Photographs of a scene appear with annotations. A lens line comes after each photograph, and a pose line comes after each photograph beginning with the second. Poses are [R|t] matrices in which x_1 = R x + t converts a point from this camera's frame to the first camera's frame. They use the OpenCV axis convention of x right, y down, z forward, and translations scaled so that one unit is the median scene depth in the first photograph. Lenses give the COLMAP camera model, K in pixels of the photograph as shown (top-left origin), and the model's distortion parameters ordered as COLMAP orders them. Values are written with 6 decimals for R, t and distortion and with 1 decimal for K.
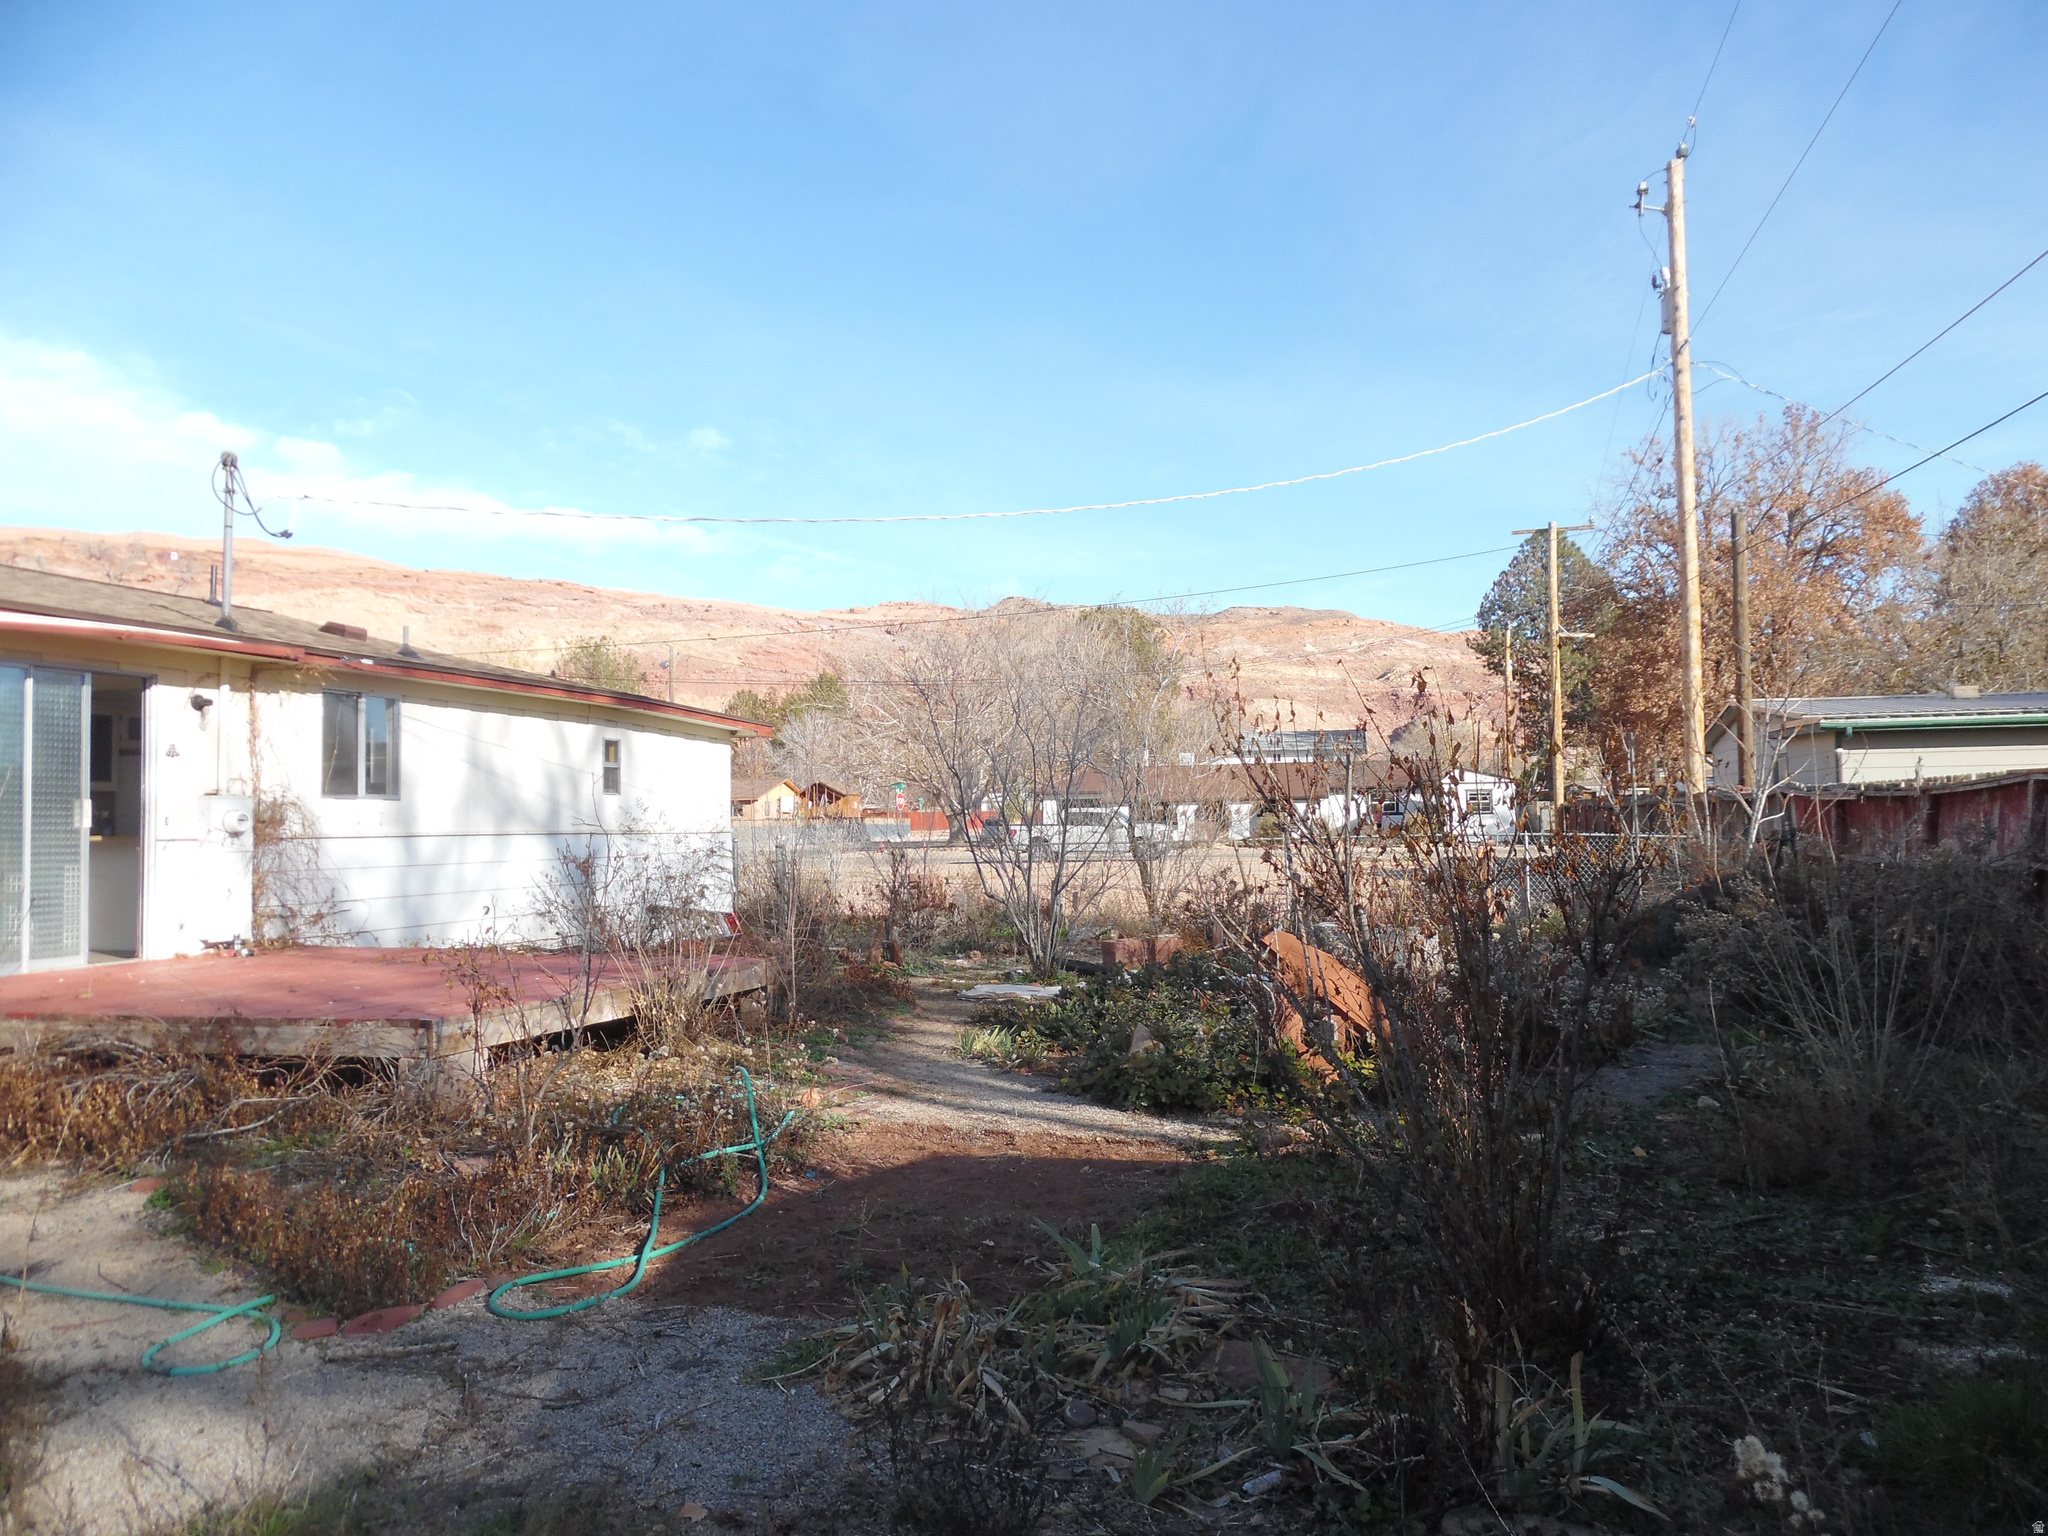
lens RADIAL K [[1432.0, 0, 1027.1], [0, 1432.0, 772.0], [0, 0, 1]] dist [-0.007952, -0.001336]
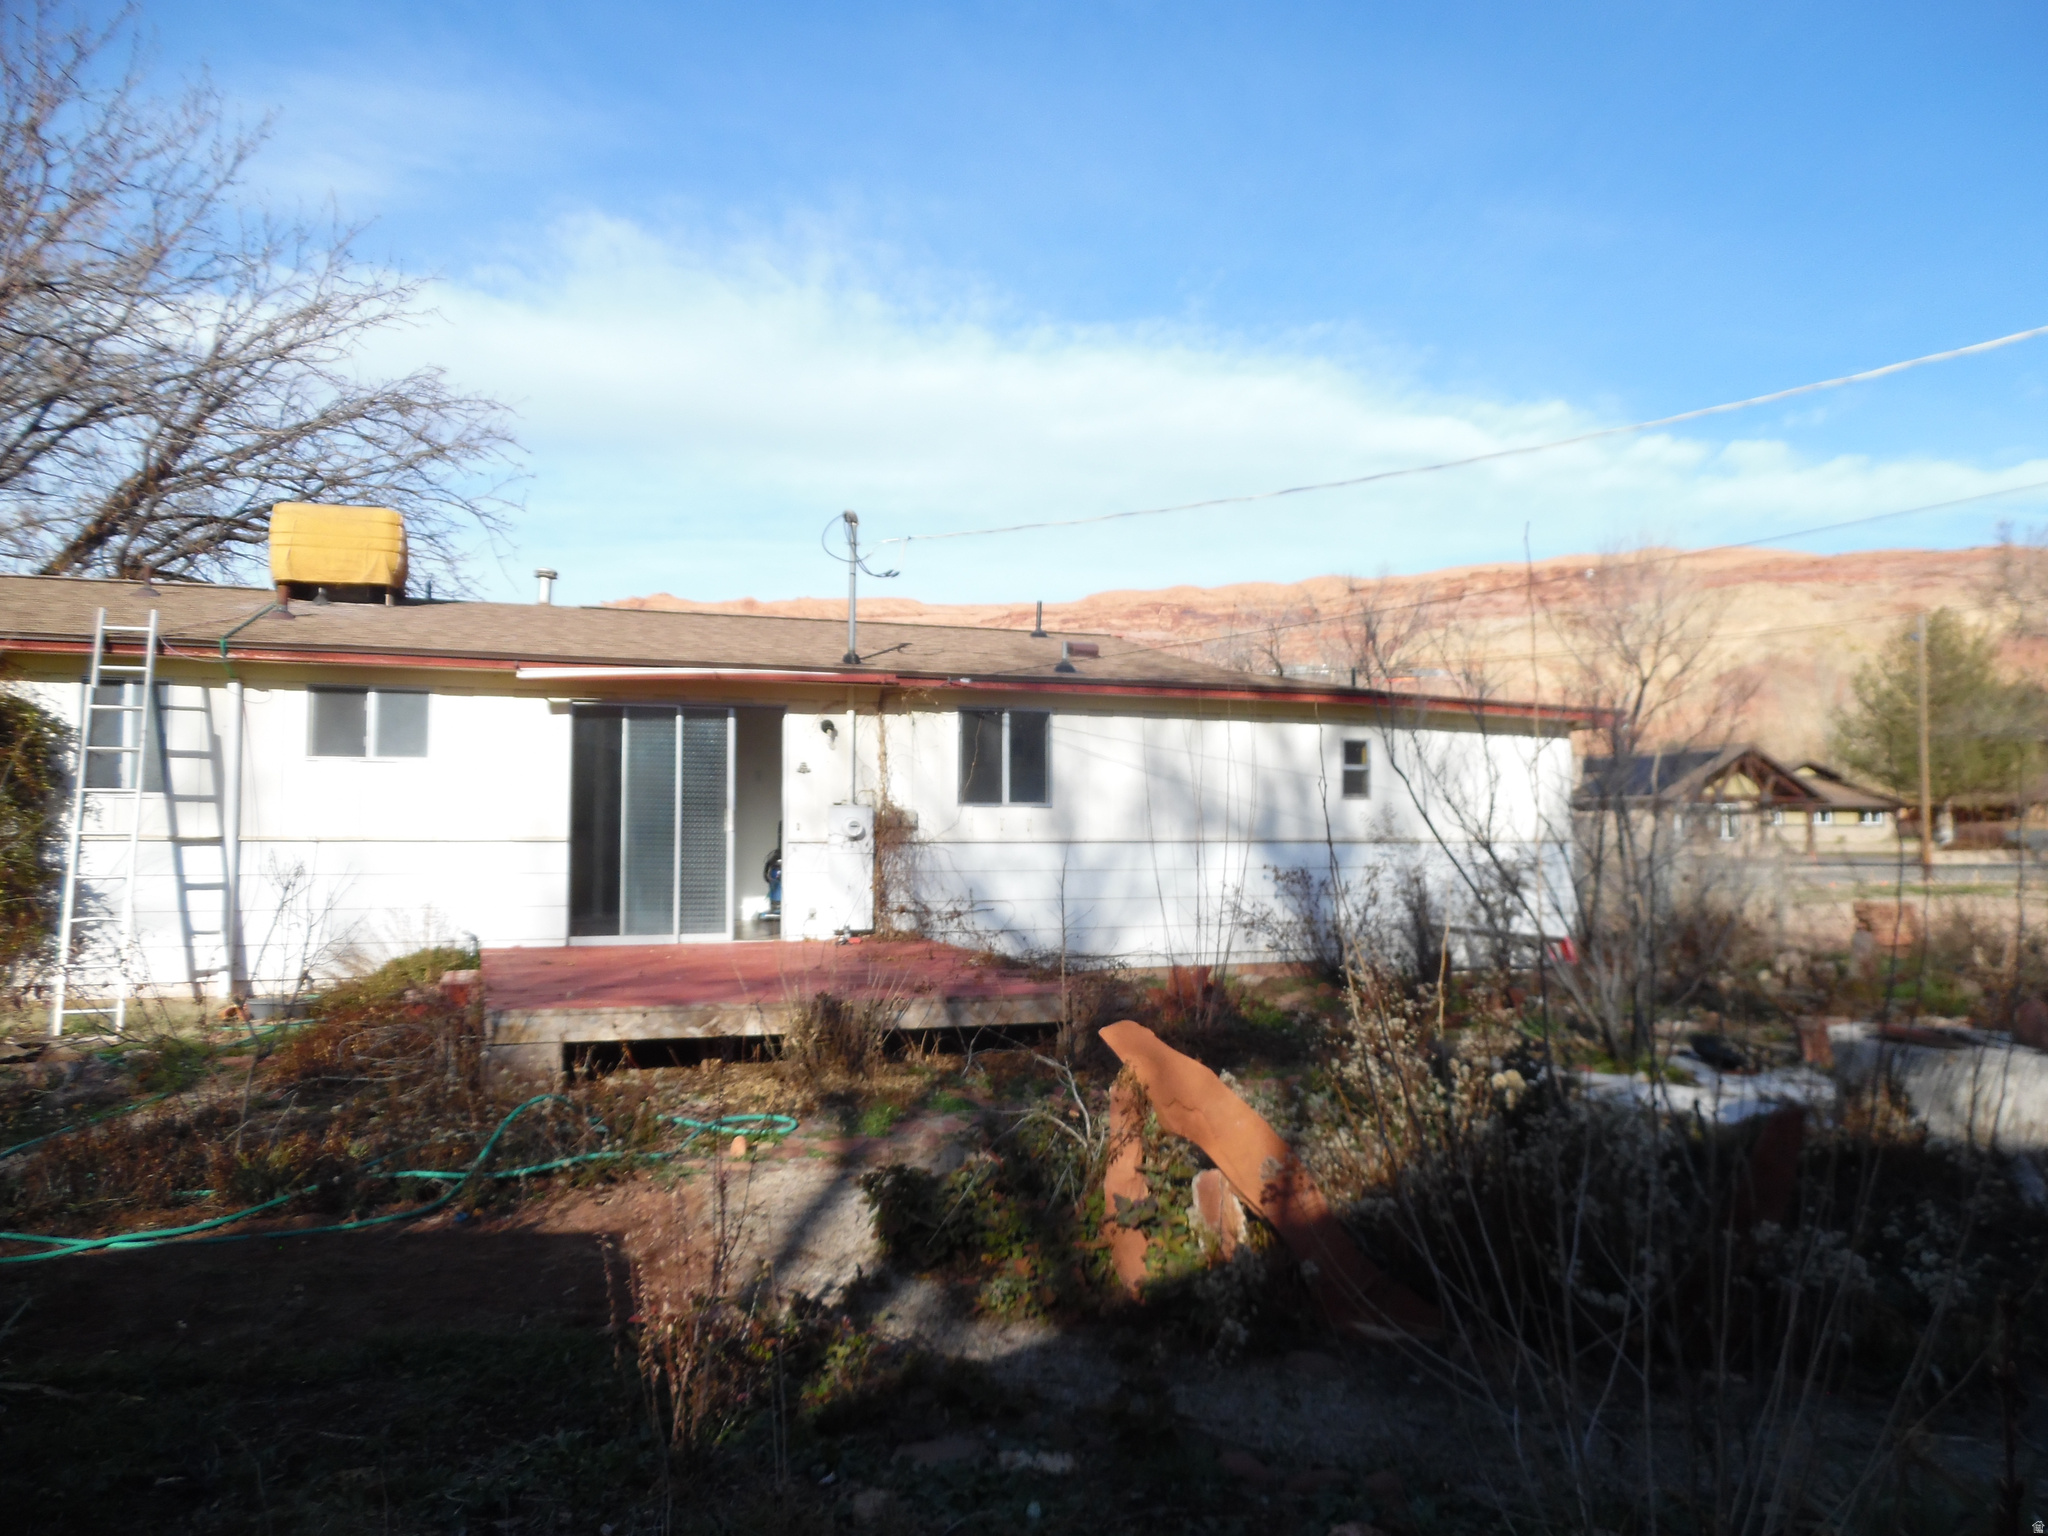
lens RADIAL K [[1432.0, 0, 1025.8], [0, 1432.0, 767.6], [0, 0, 1]] dist [-0.007952, -0.001336]
pose [[0.608893, -0.020878, -0.792978, 0.399256], [0.019689, 0.999743, -0.011203, 0.001702], [0.793008, -0.008792, 0.609147, 0.354523]]
